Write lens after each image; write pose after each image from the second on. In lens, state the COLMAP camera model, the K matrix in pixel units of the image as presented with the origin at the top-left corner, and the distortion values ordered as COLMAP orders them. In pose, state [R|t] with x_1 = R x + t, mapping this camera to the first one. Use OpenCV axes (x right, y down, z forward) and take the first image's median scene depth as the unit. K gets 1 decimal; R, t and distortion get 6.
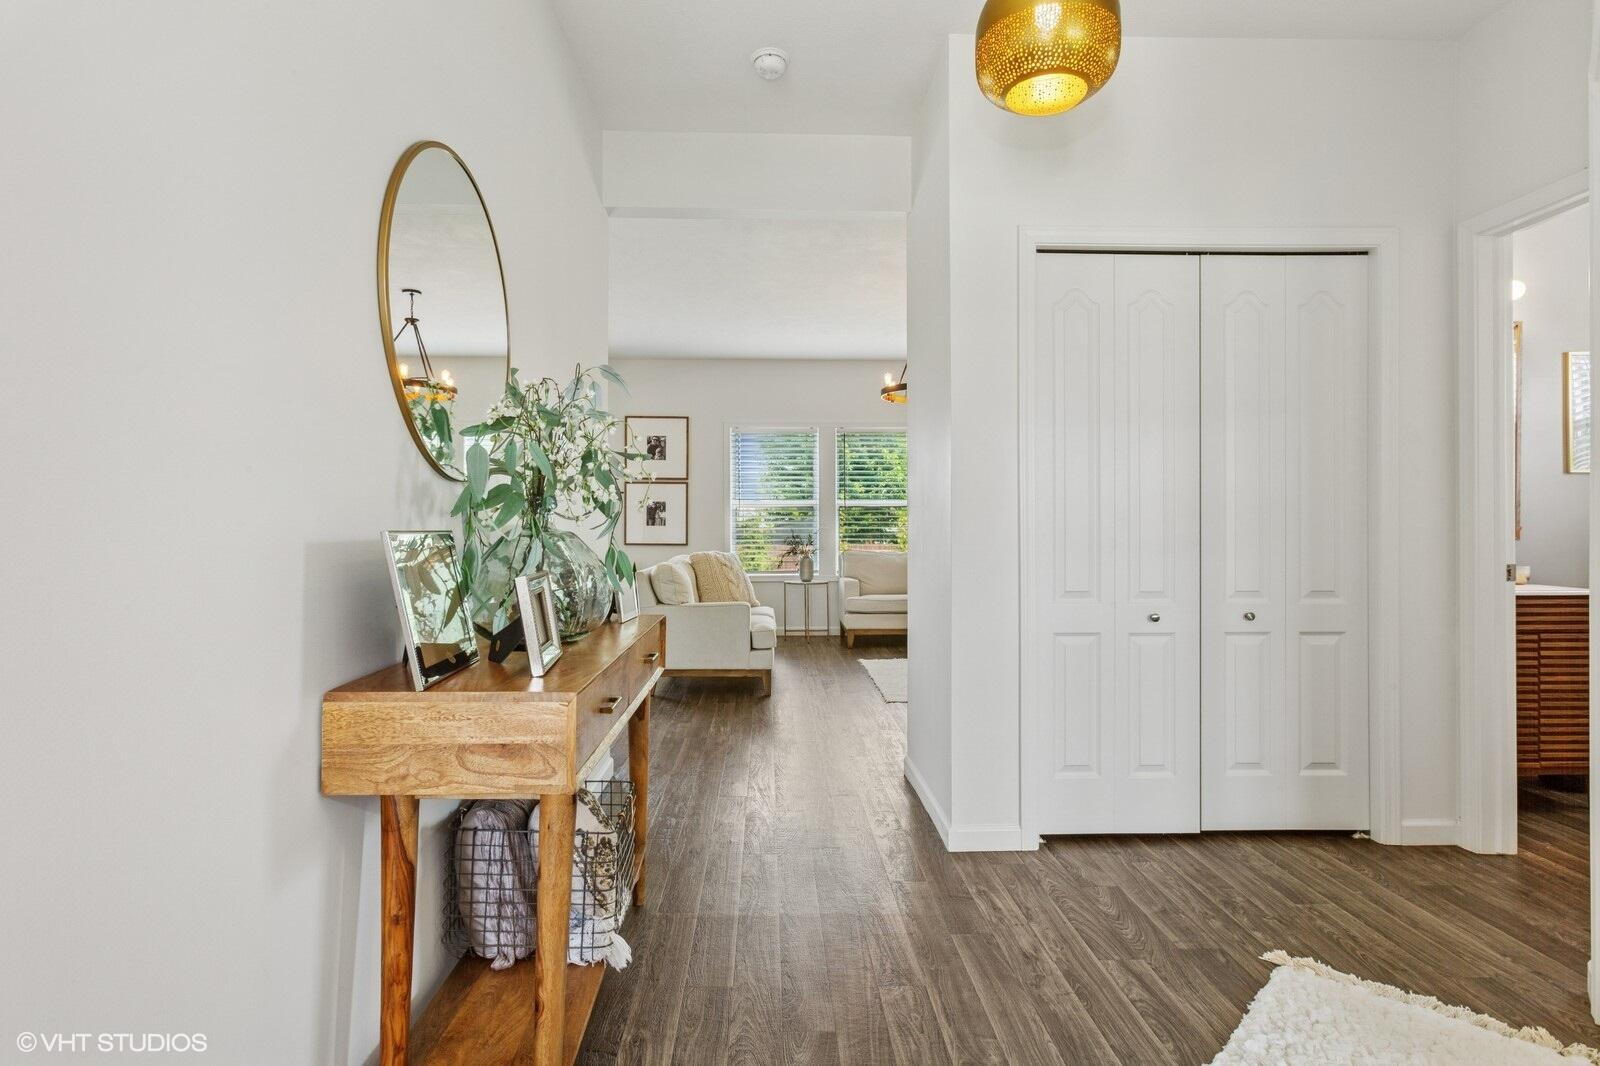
lens RADIAL K [[809.3, 0, 792.1], [0, 809.3, 517.2], [0, 0, 1]] dist [0.001127, 0.000438]
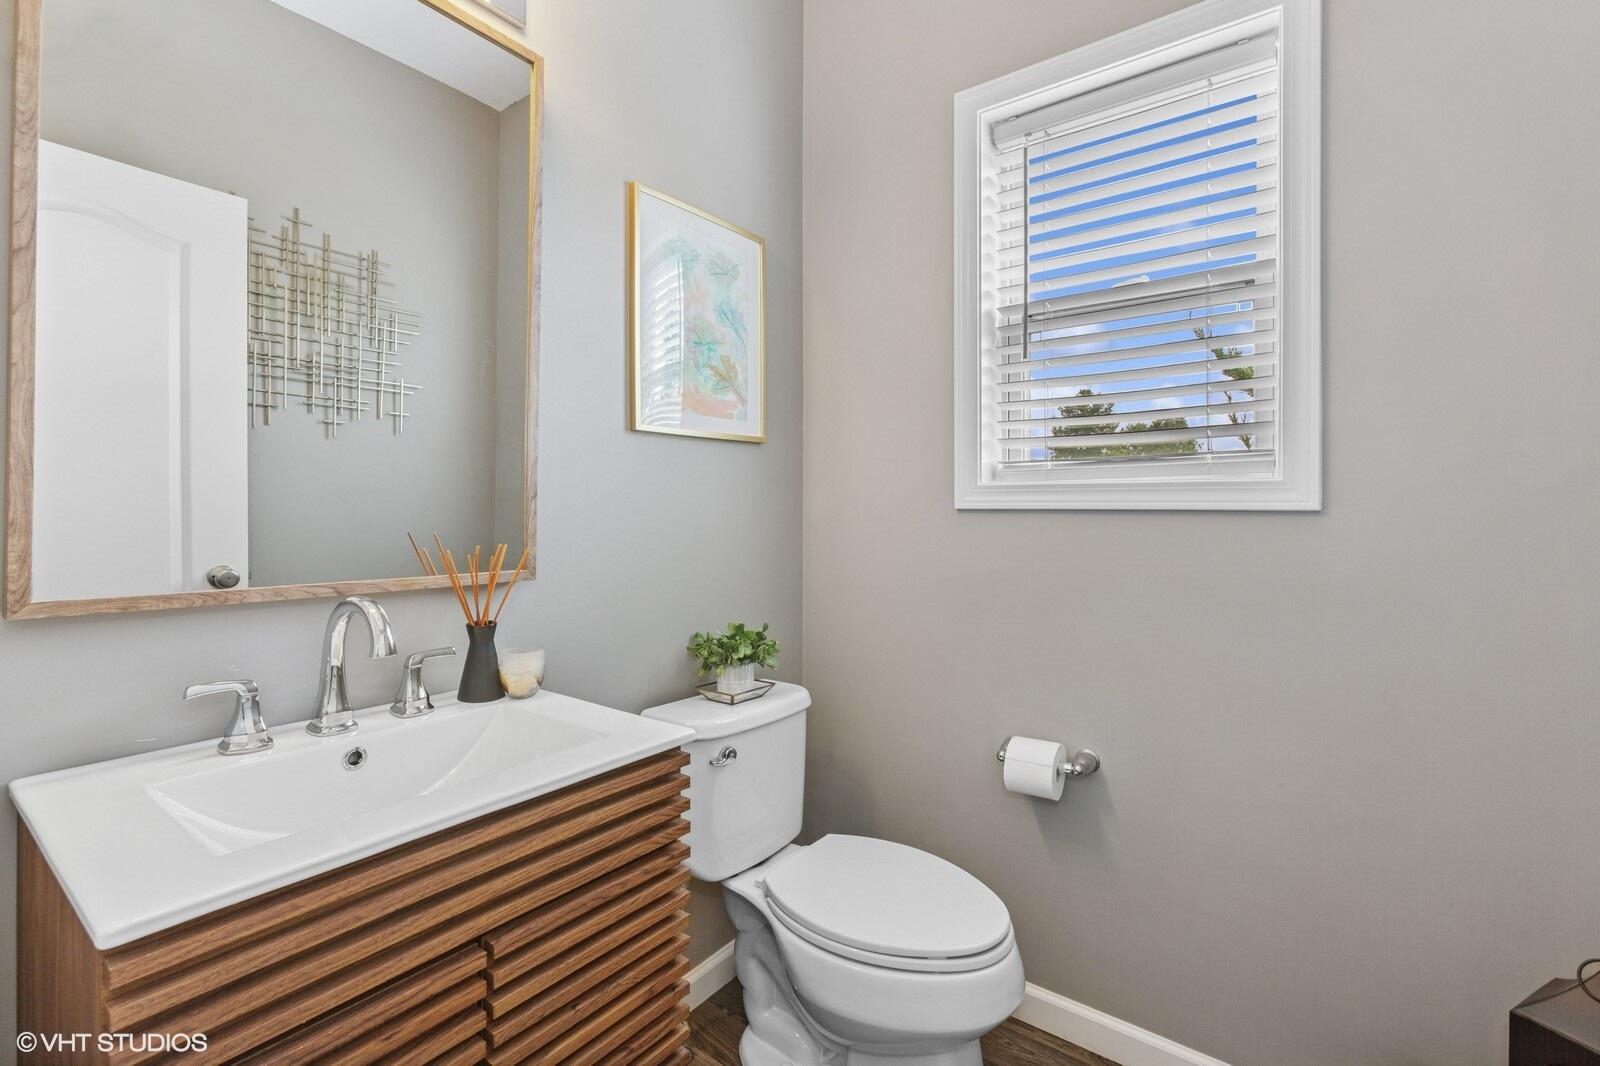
lens RADIAL K [[719.7, 0, 791.2], [0, 719.7, 514.2], [0, 0, 1]] dist [-0.001219, -0.000227]
pose [[0.631292, -0.002992, 0.775539, 0.685215], [-0.005222, 0.999953, 0.008108, -0.008012], [-0.775528, -0.009168, 0.631247, 0.656288]]
